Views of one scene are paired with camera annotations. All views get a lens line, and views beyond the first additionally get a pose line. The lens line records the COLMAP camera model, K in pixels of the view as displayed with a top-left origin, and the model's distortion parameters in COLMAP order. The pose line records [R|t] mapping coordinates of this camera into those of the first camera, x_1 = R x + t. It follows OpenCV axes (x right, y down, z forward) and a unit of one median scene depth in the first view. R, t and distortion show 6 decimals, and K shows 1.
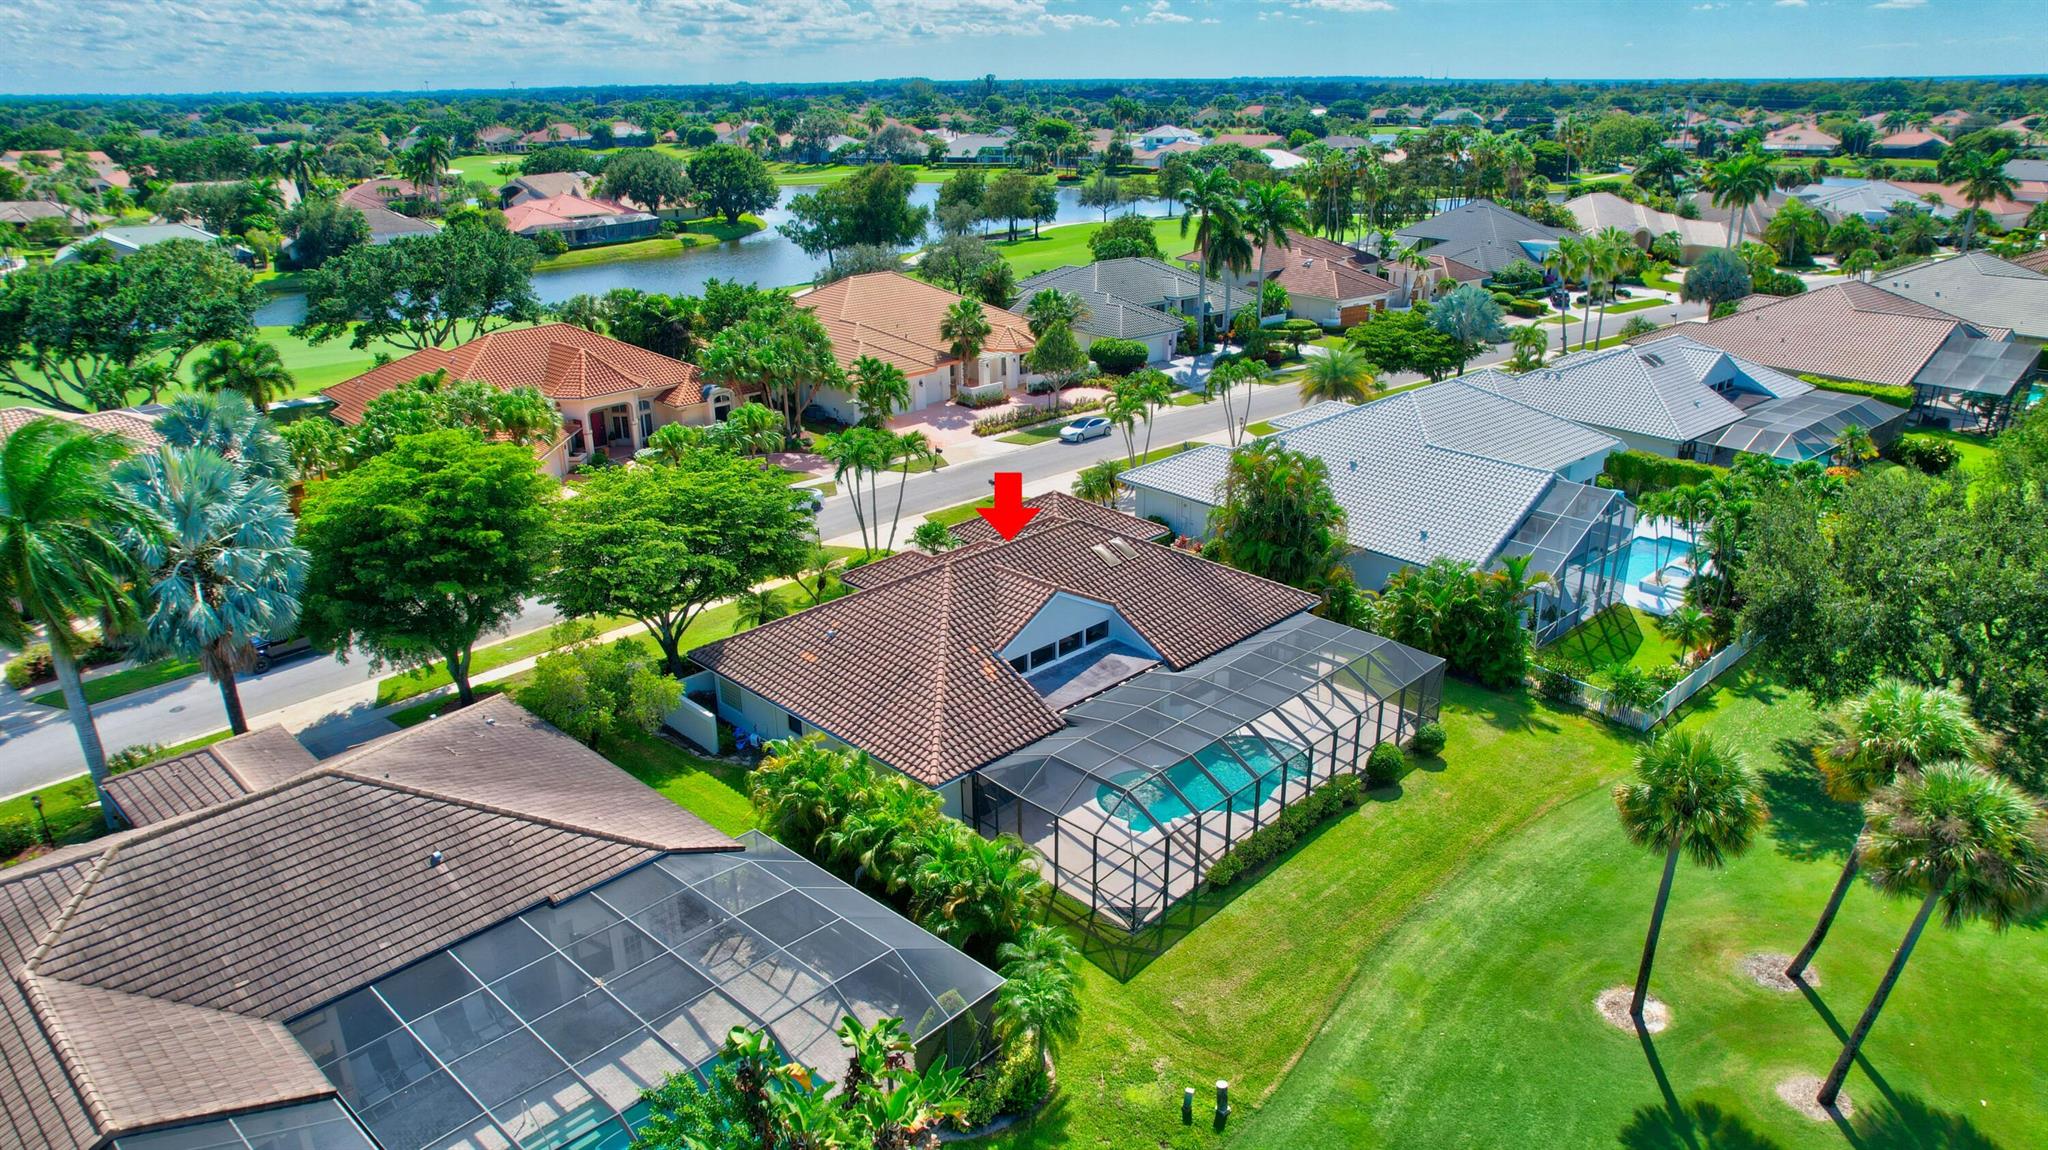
lens RADIAL K [[1301.4, 0, 1020.5], [0, 1301.4, 590.7], [0, 0, 1]] dist [-0.083448, 0.073498]
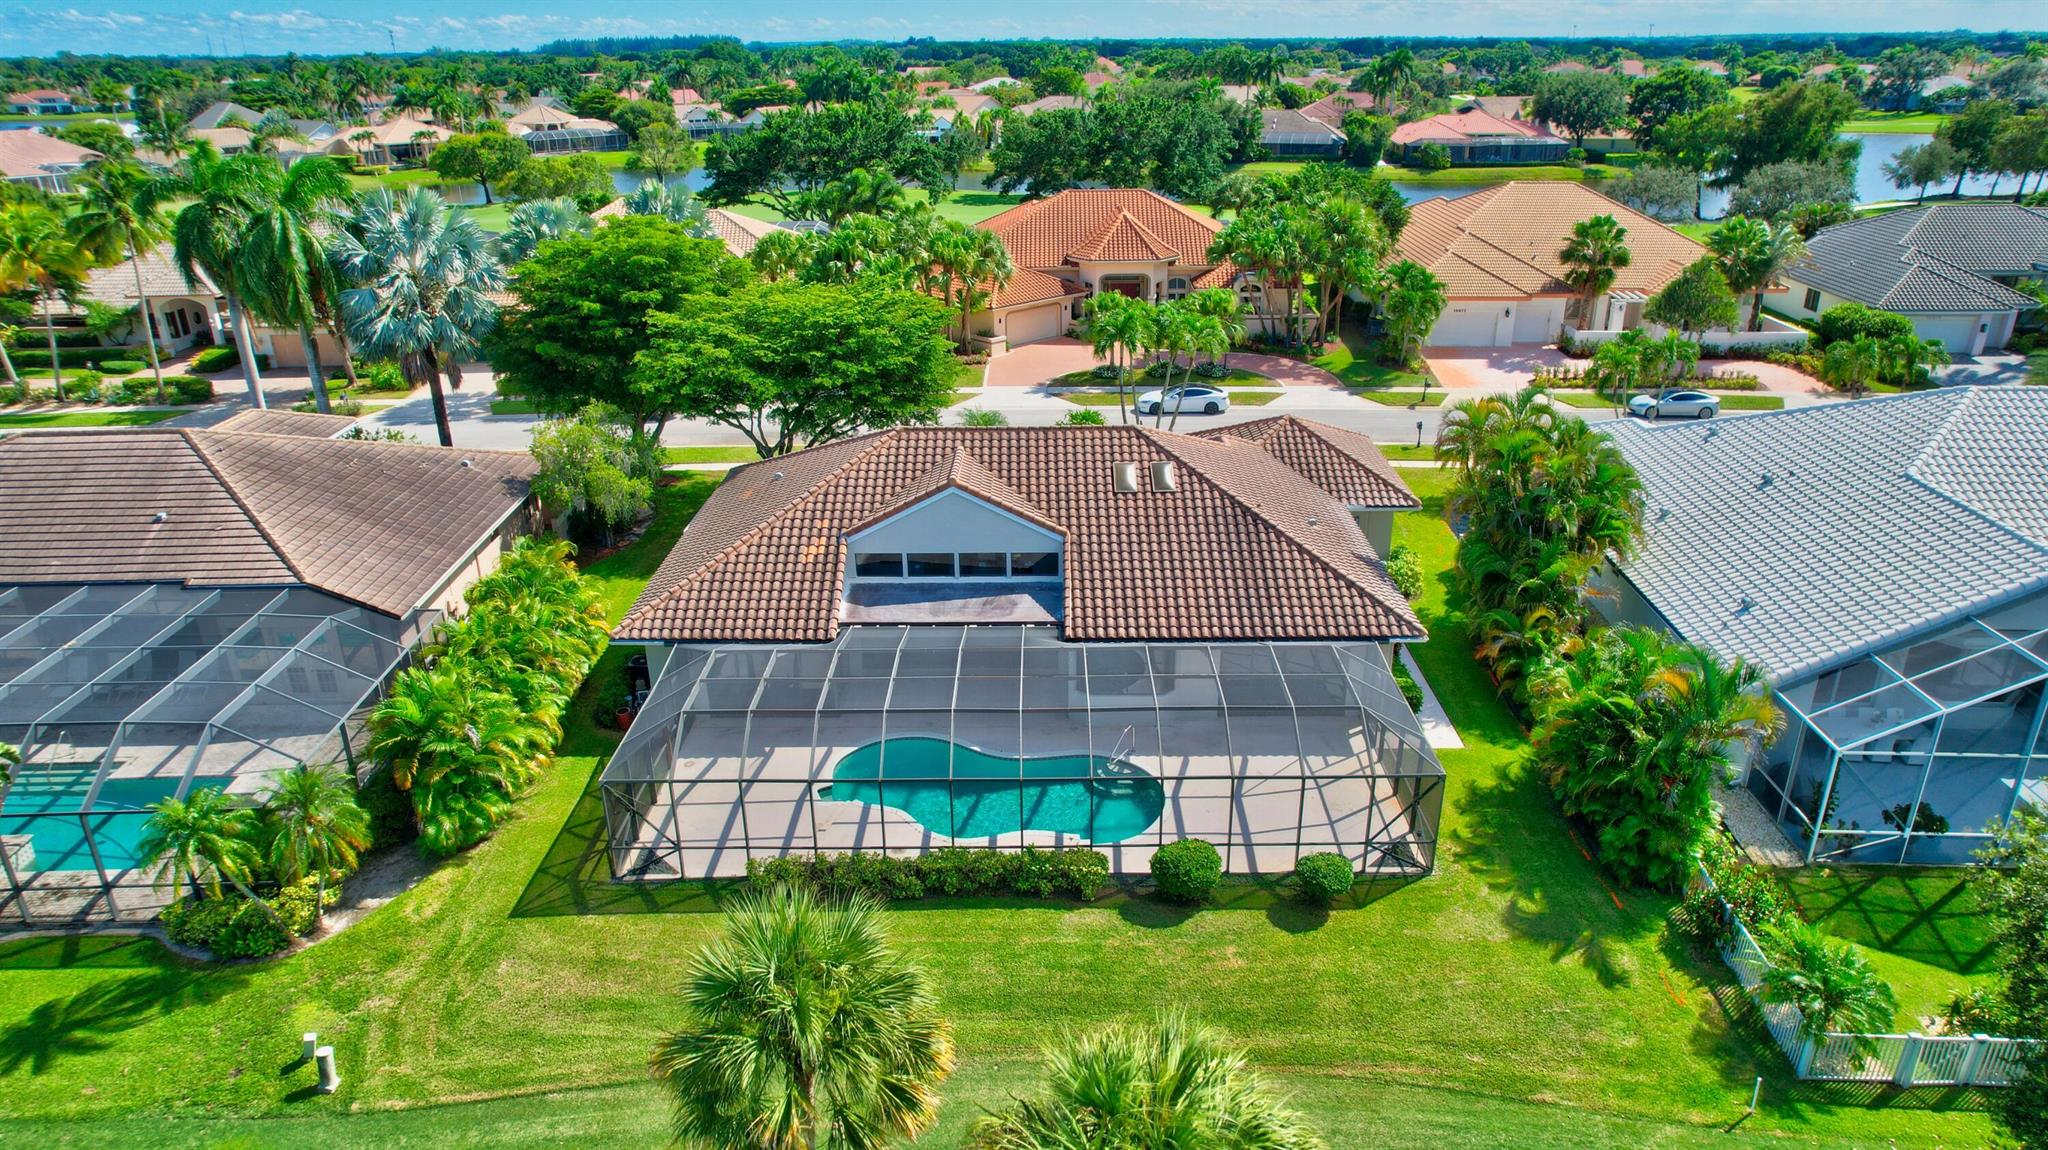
lens RADIAL K [[1301.4, 0, 1020.5], [0, 1301.4, 590.7], [0, 0, 1]] dist [-0.083448, 0.073498]
pose [[0.696462, 0.282268, -0.659747, 0.381169], [-0.258632, 0.956335, 0.136135, -0.036529], [0.669365, 0.075819, 0.739054, 0.311153]]
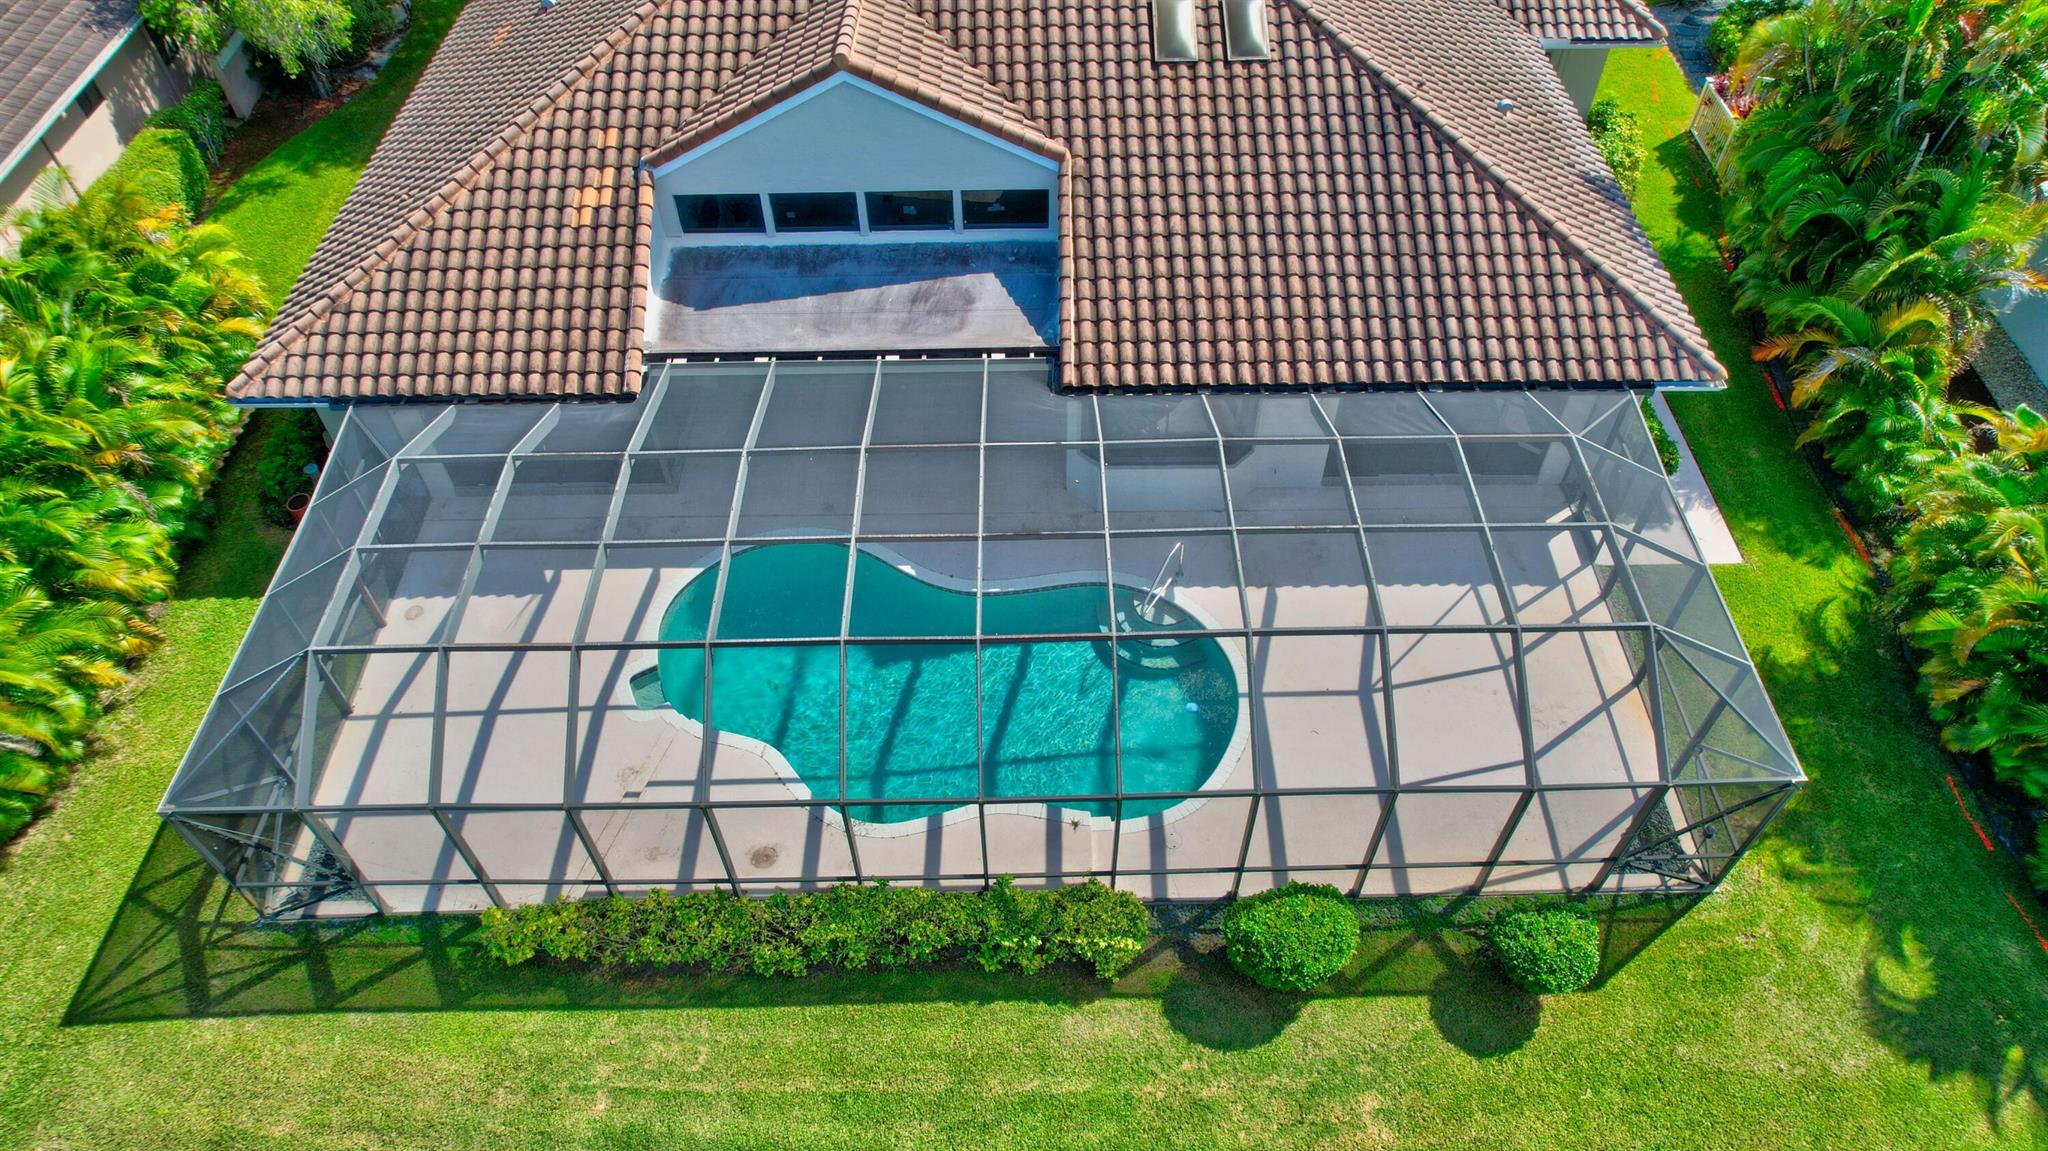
lens RADIAL K [[1301.4, 0, 1020.5], [0, 1301.4, 591.2], [0, 0, 1]] dist [-0.083448, 0.073498]
pose [[0.709584, 0.534668, -0.458934, 0.216329], [-0.252719, 0.801102, 0.542558, -0.063957], [0.657741, -0.269010, 0.703570, 0.478926]]
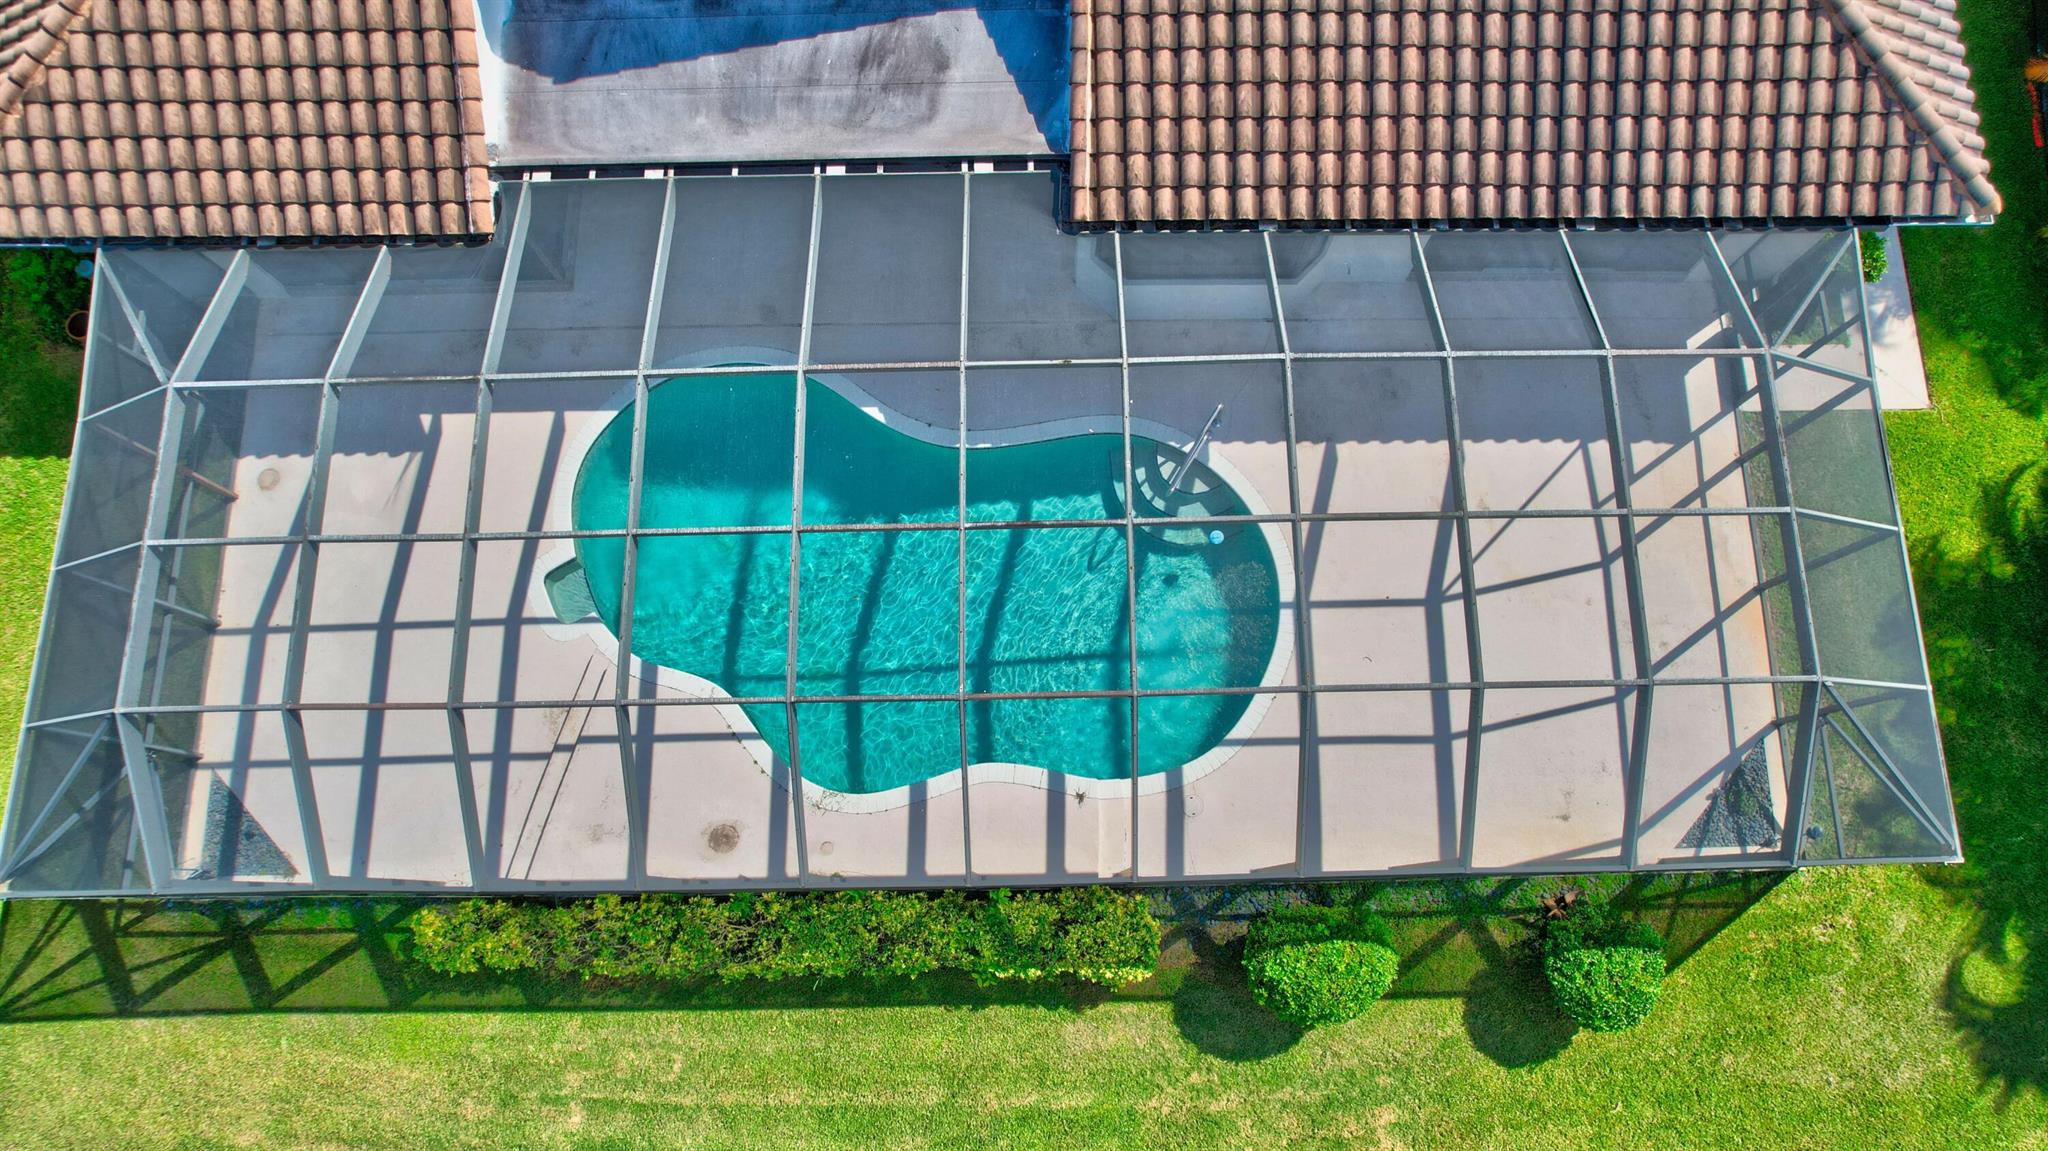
lens RADIAL K [[1301.4, 0, 1020.5], [0, 1301.4, 591.2], [0, 0, 1]] dist [-0.083448, 0.073498]
pose [[0.711415, 0.682156, -0.168973, 0.144819], [-0.251149, 0.471339, 0.845437, -0.088880], [0.656363, -0.559019, 0.506641, 0.547521]]
